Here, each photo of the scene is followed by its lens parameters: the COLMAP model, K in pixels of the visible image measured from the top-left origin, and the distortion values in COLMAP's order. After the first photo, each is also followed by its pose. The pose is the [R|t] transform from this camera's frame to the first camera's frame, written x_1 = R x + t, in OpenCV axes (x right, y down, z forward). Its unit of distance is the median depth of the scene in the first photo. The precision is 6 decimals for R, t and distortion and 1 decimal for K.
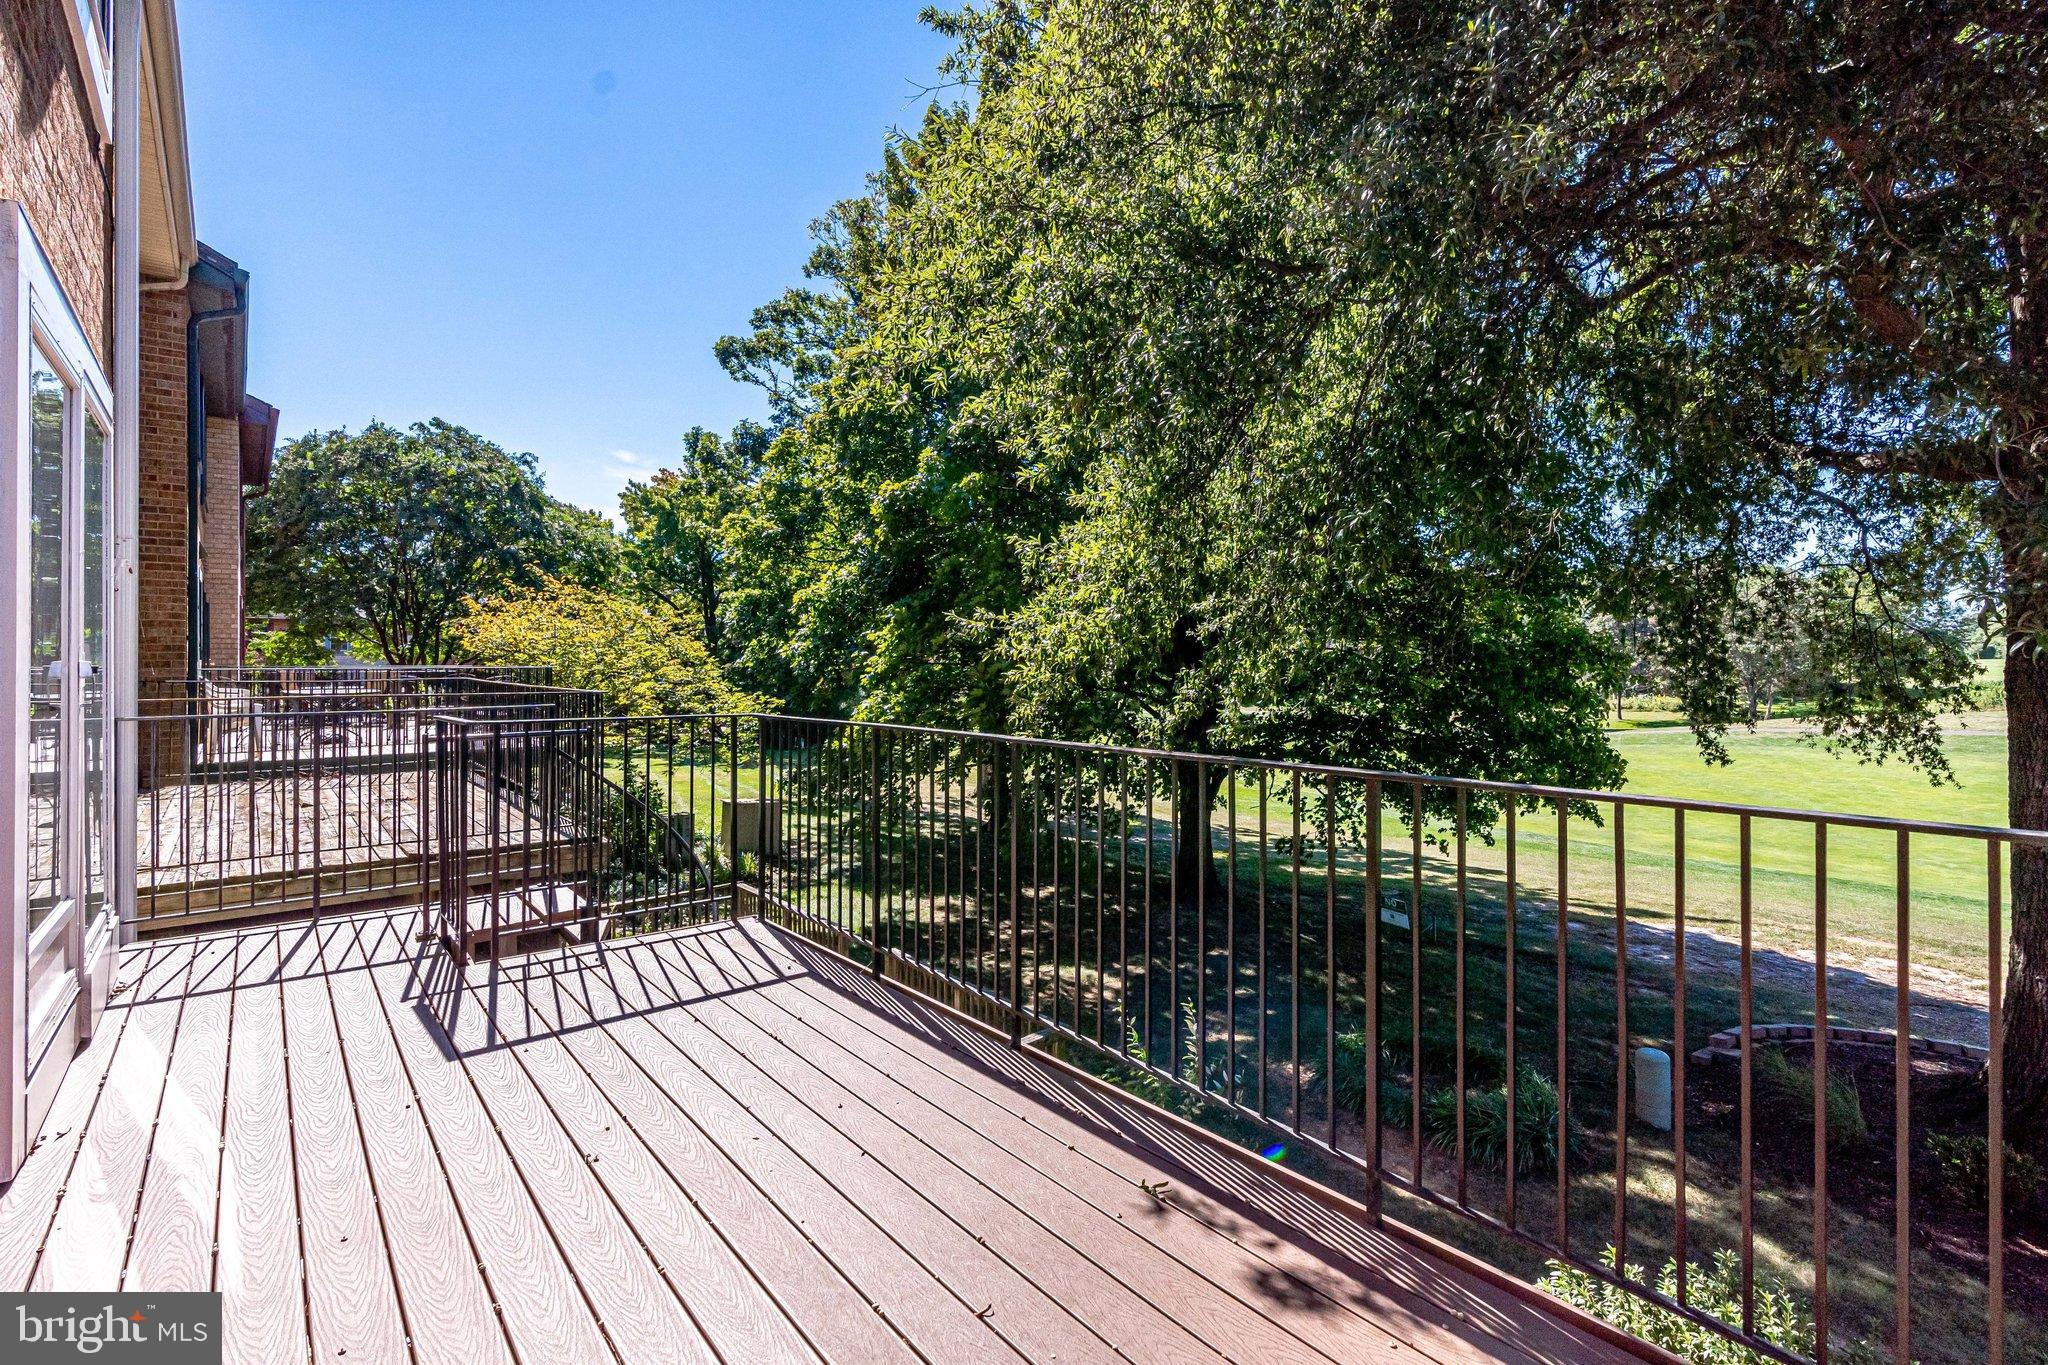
lens RADIAL K [[931.7, 0, 1022.9], [0, 931.7, 667.6], [0, 0, 1]] dist [-0.003472, 0.000080]
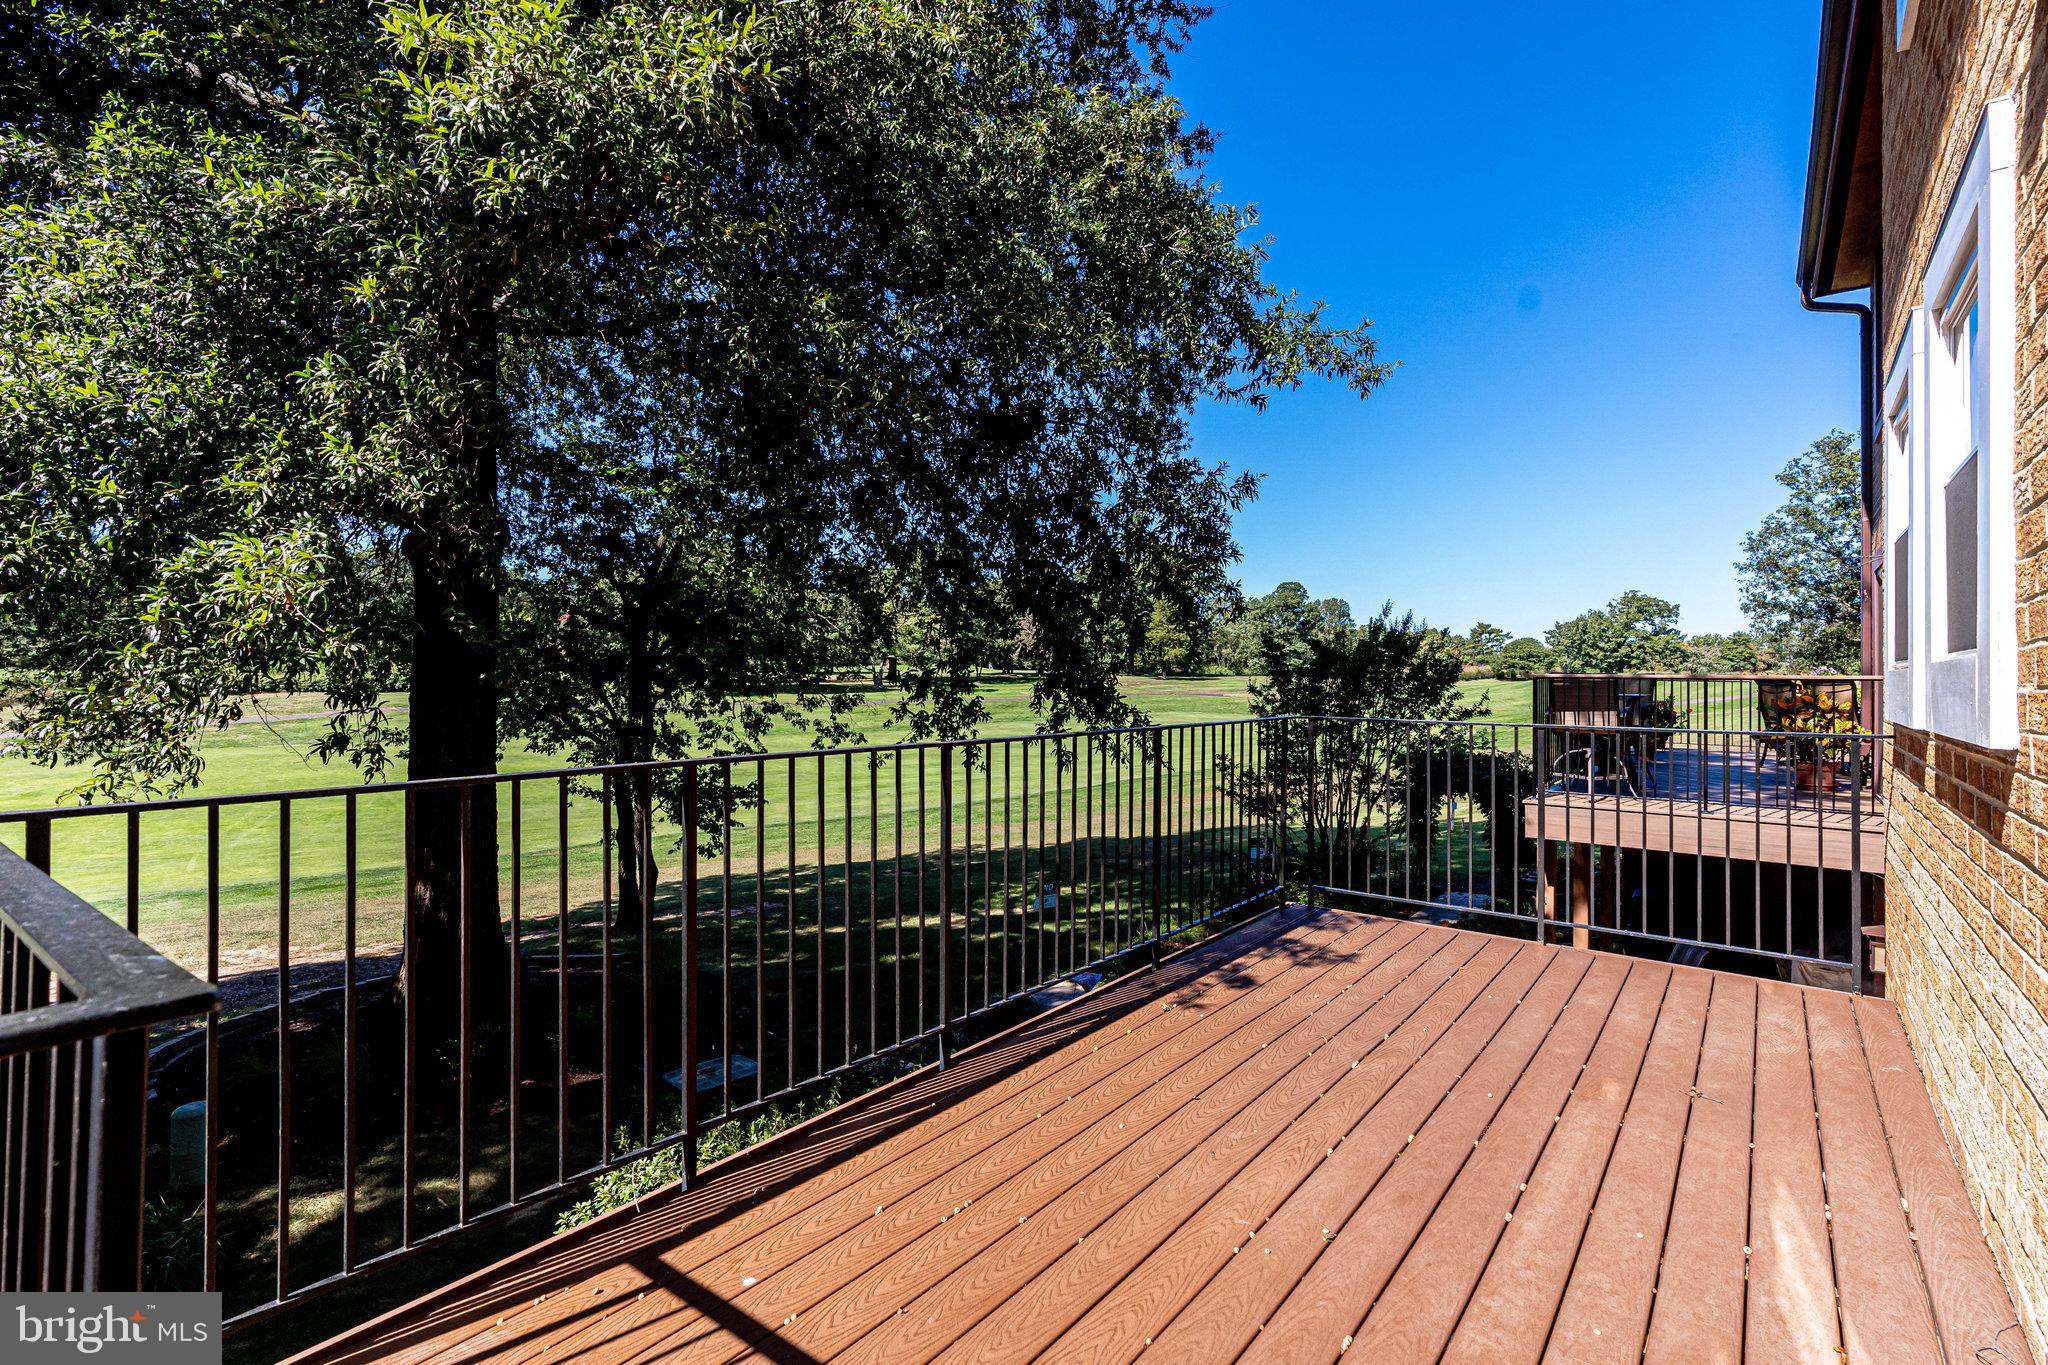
lens RADIAL K [[931.7, 0, 1022.9], [0, 931.7, 667.6], [0, 0, 1]] dist [-0.003472, 0.000080]
pose [[-0.191403, 0.010710, 0.981453, -0.812153], [-0.004741, 0.999919, -0.011836, 0.009001], [-0.981500, -0.006918, -0.191337, 0.936914]]
